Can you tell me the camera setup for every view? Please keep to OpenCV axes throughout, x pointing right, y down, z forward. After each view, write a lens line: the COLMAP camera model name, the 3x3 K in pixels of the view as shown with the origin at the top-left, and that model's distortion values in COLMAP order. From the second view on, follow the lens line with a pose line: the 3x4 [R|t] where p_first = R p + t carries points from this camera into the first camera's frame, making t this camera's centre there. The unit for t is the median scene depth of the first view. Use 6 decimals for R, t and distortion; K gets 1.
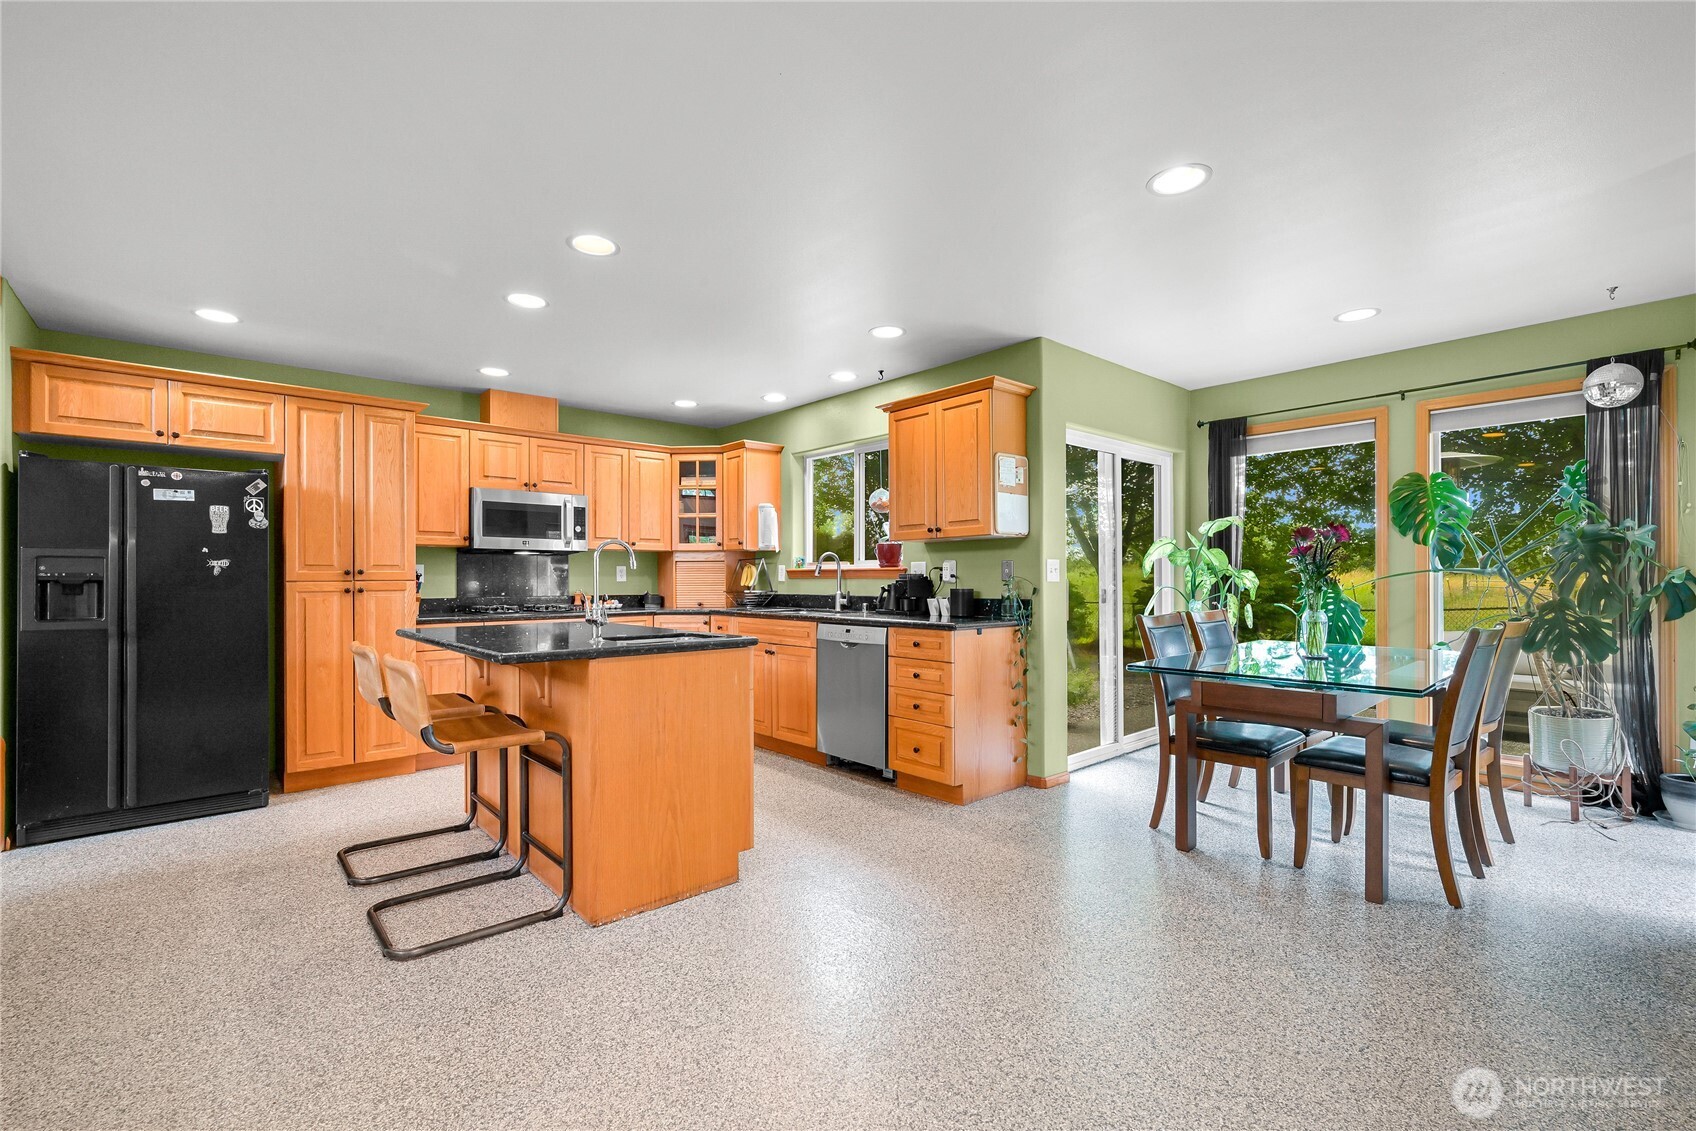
lens RADIAL K [[739.6, 0, 854.5], [0, 739.6, 574.3], [0, 0, 1]] dist [0.000369, -0.000534]
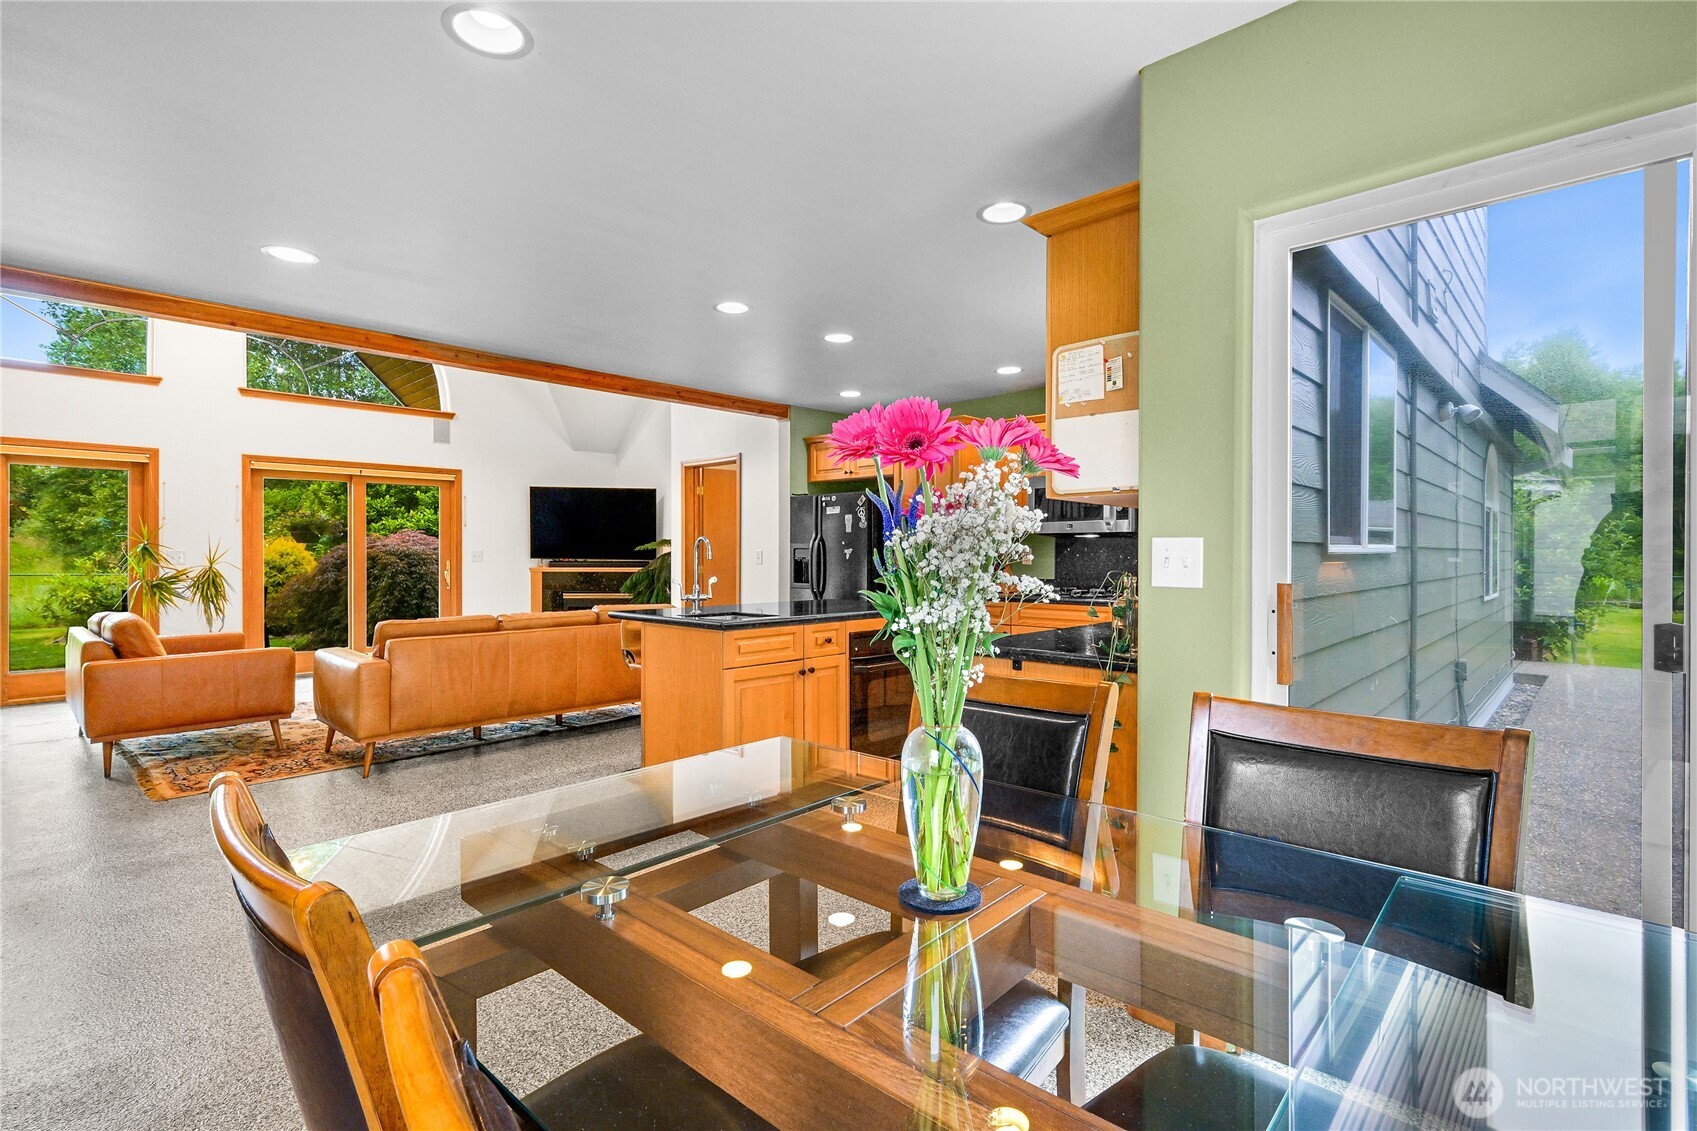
lens RADIAL K [[792.2, 0, 845.3], [0, 792.2, 555.1], [0, 0, 1]] dist [0.001208, 0.001111]
pose [[0.085847, 0.004447, -0.996298, 0.723080], [0.006207, 0.999968, 0.004998, -0.013358], [0.996289, -0.006613, 0.085817, 0.742846]]
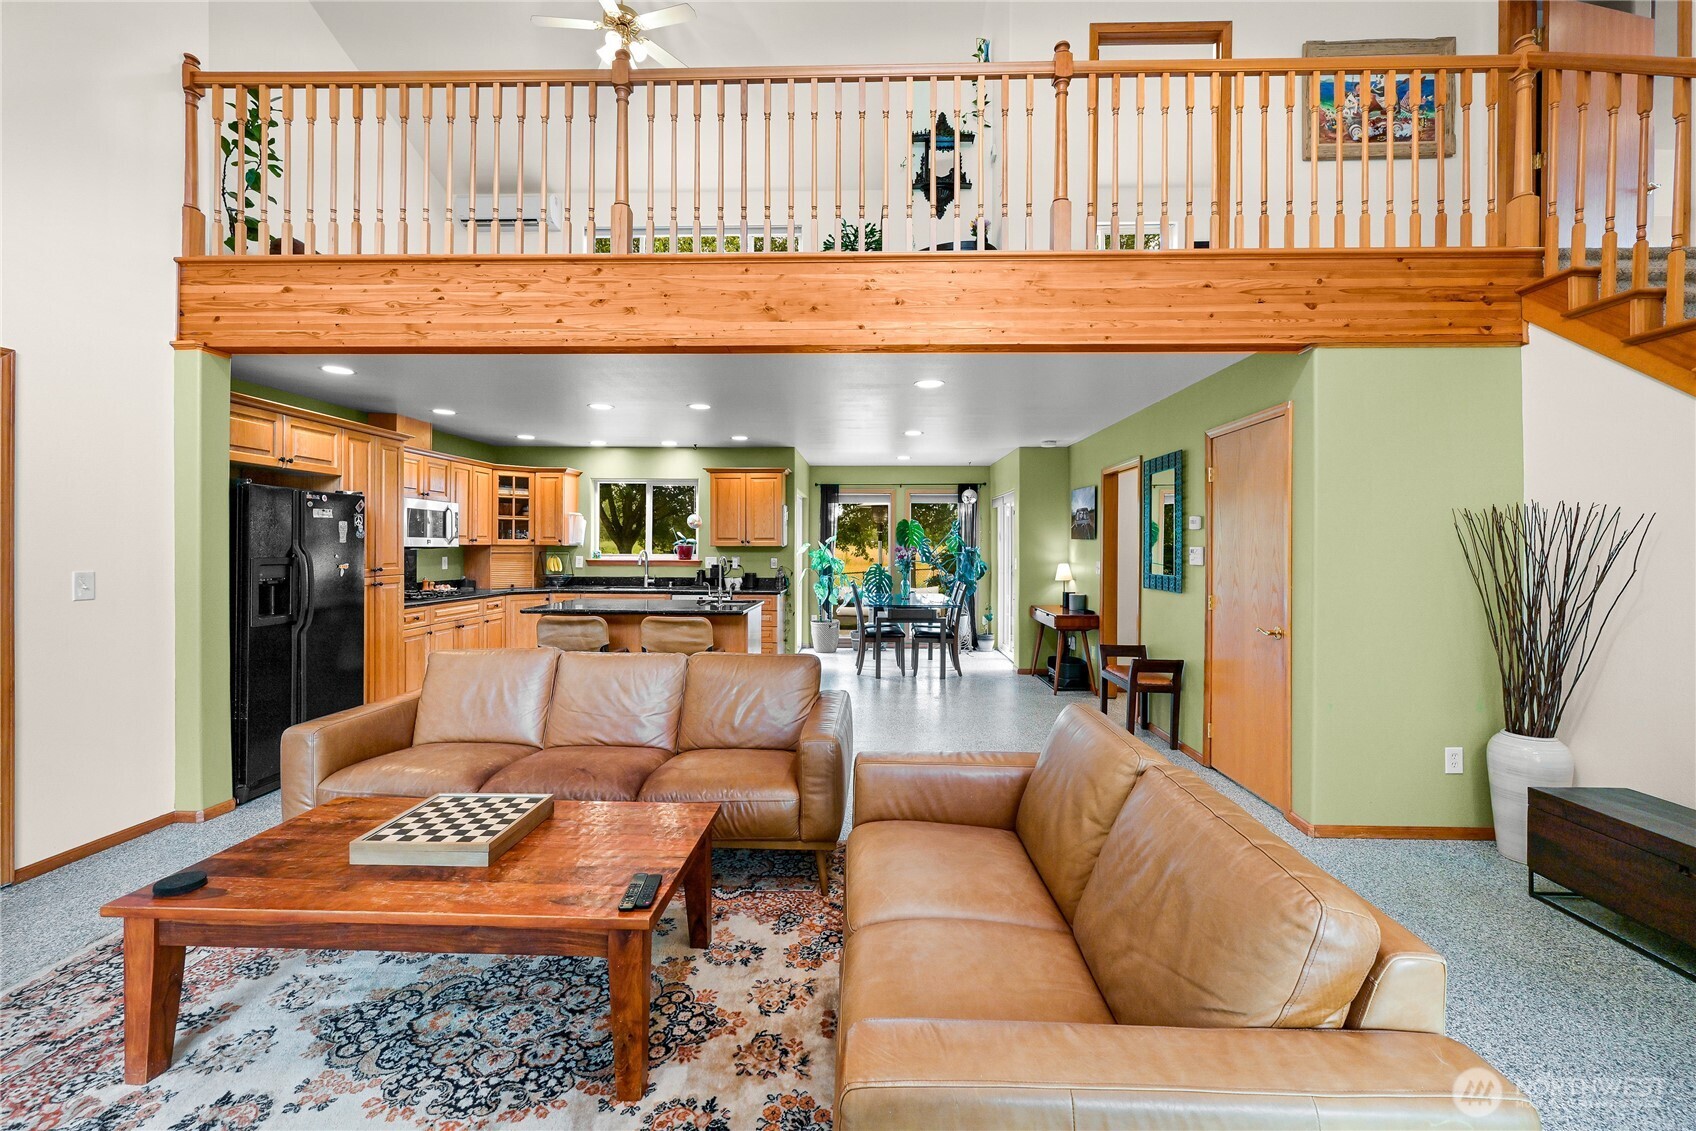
lens RADIAL K [[693.8, 0, 856.0], [0, 693.8, 545.7], [0, 0, 1]] dist [0.000214, 0.000311]
pose [[0.681271, 0.008068, 0.731987, -0.990475], [-0.011649, 0.999932, -0.000180, -0.053325], [-0.731939, -0.008404, 0.681318, -0.398214]]
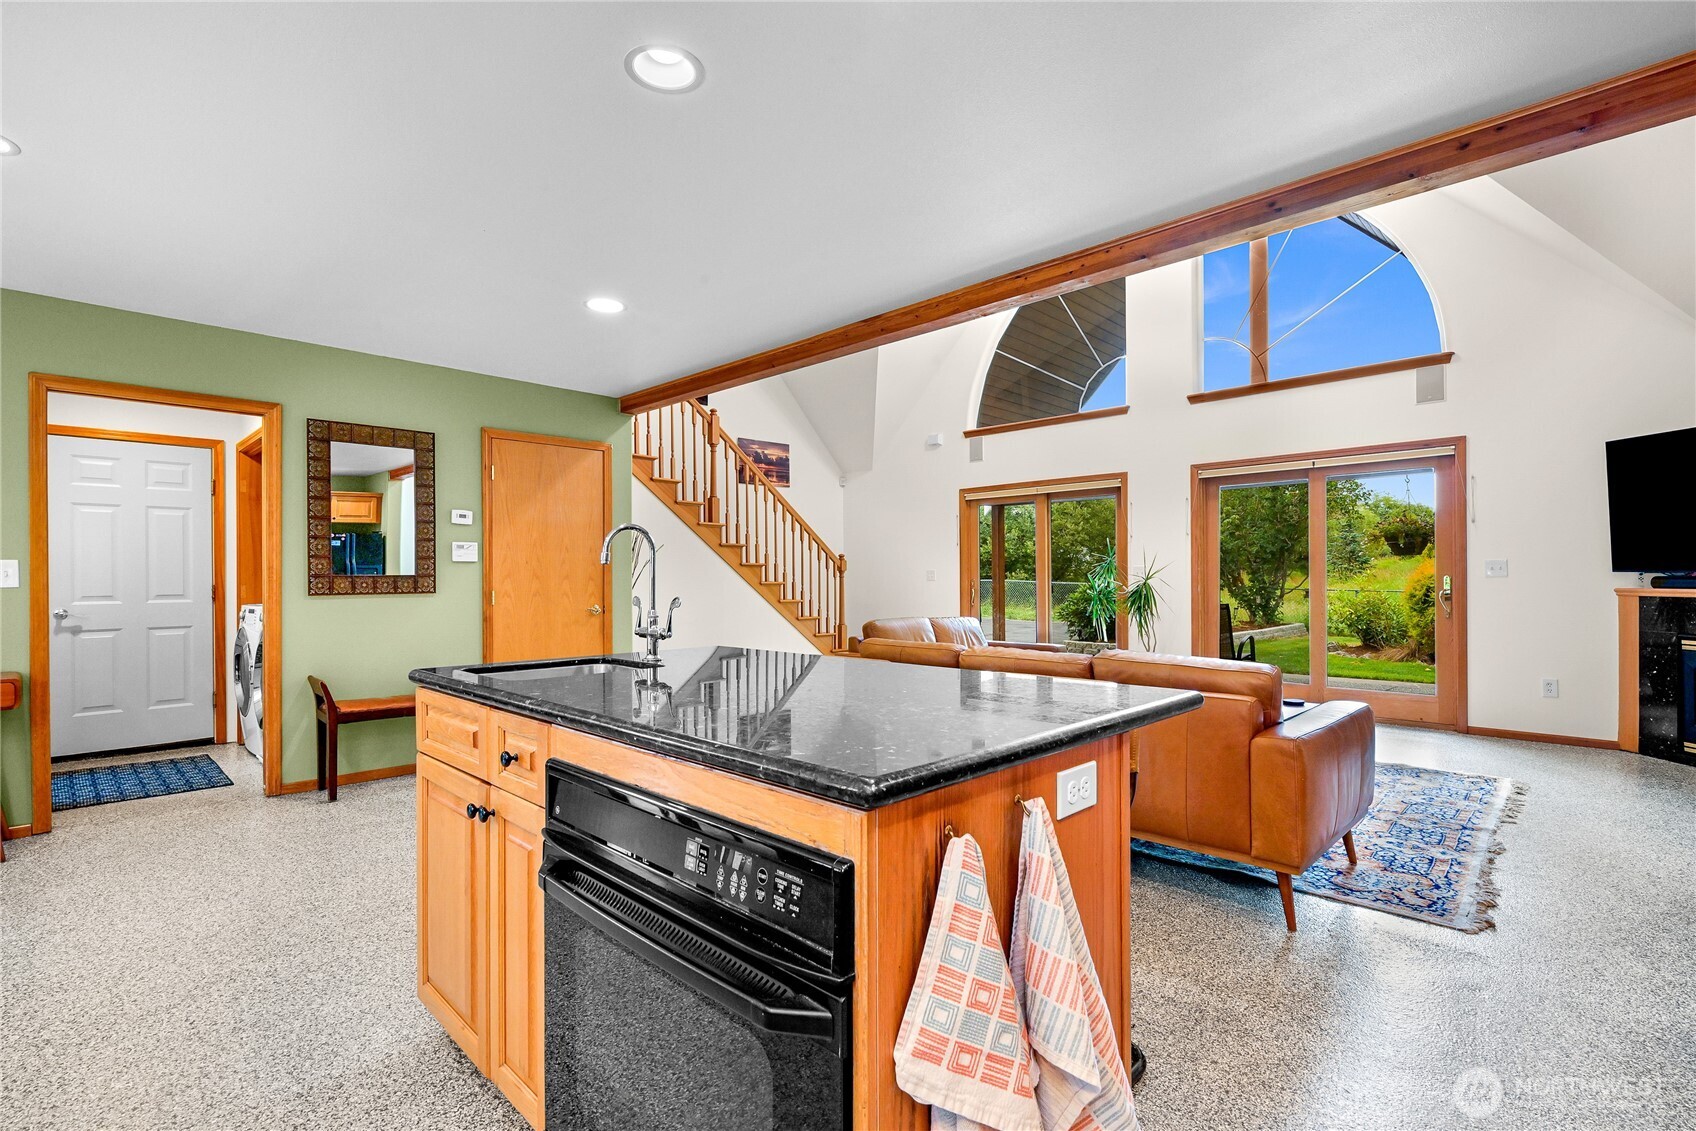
lens RADIAL K [[791.7, 0, 857.9], [0, 791.7, 569.3], [0, 0, 1]] dist [0.001208, 0.001111]
pose [[-0.997165, 0.007662, -0.074855, -0.326645], [0.008980, 0.999810, -0.017294, 0.009391], [0.074708, -0.017917, -0.997044, 1.199078]]
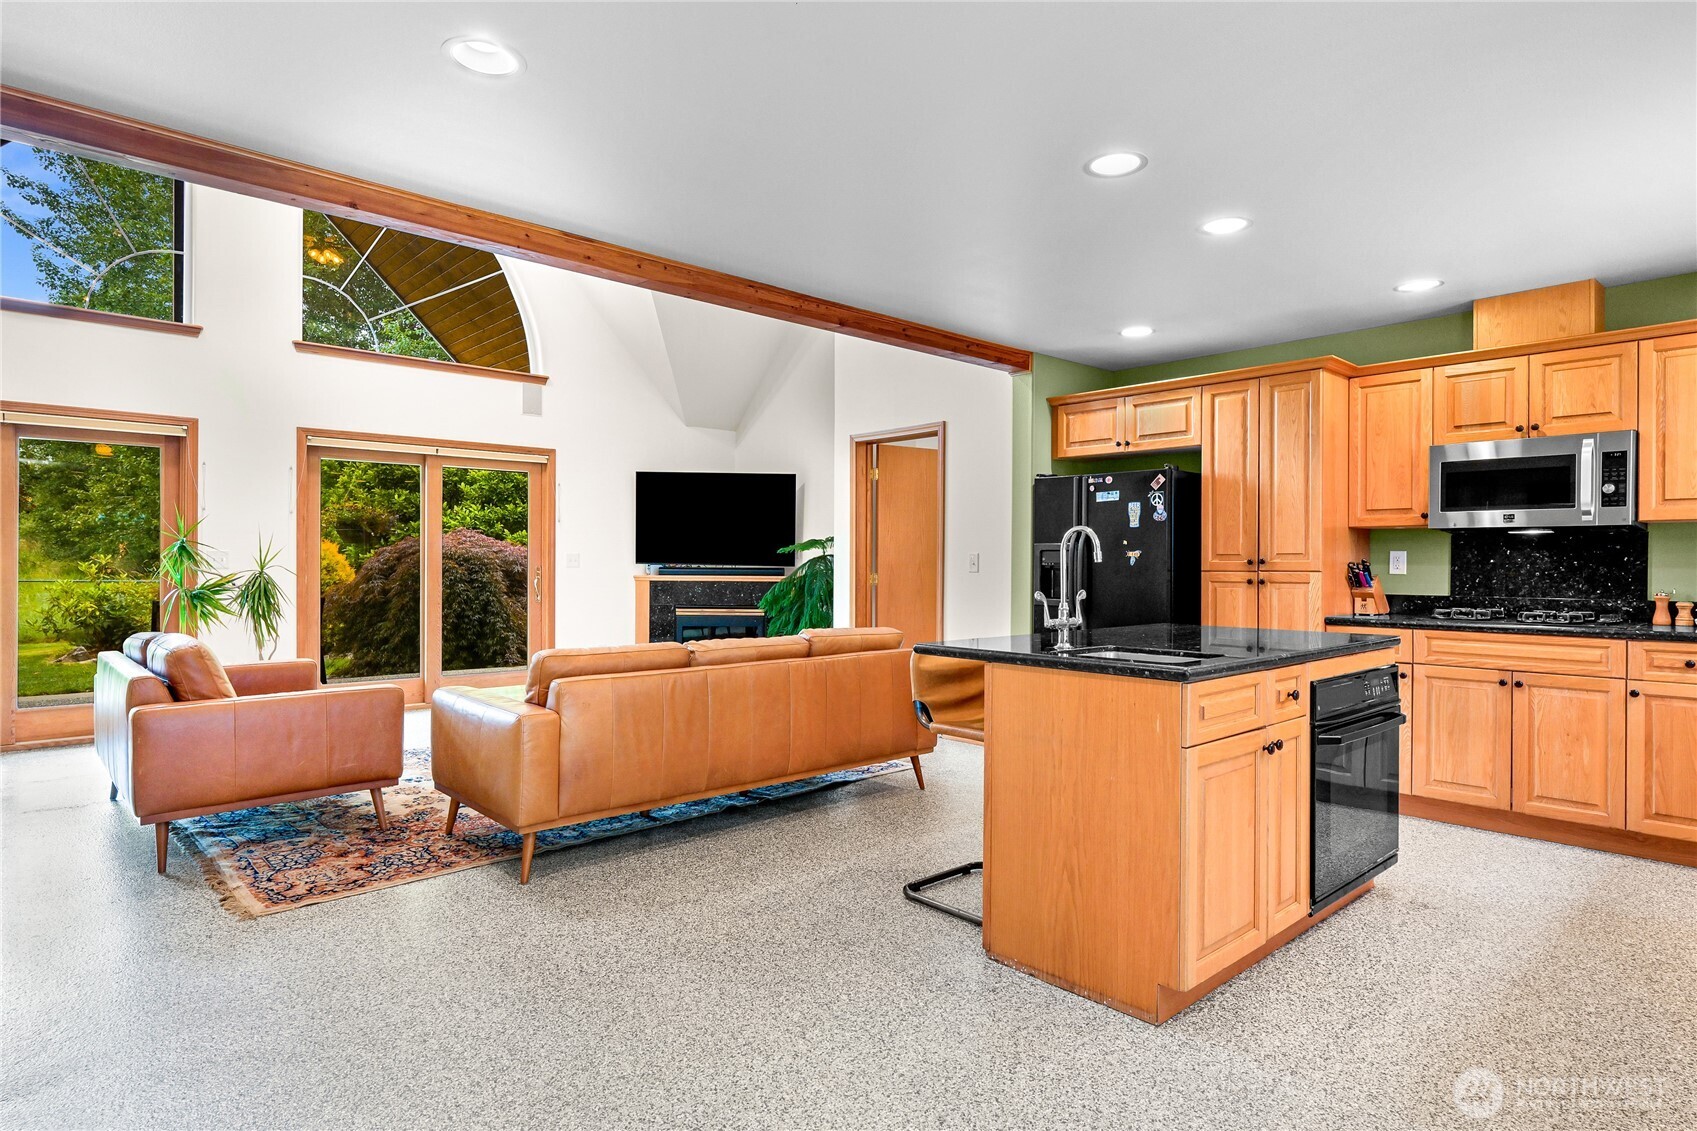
lens RADIAL K [[920.1, 0, 848.3], [0, 920.1, 562.0], [0, 0, 1]] dist [0.003731, -0.000520]
pose [[0.020323, 0.003499, -0.999787, 0.455121], [0.002212, 0.999991, 0.003545, -0.007679], [0.999791, -0.002284, 0.020315, 0.473842]]
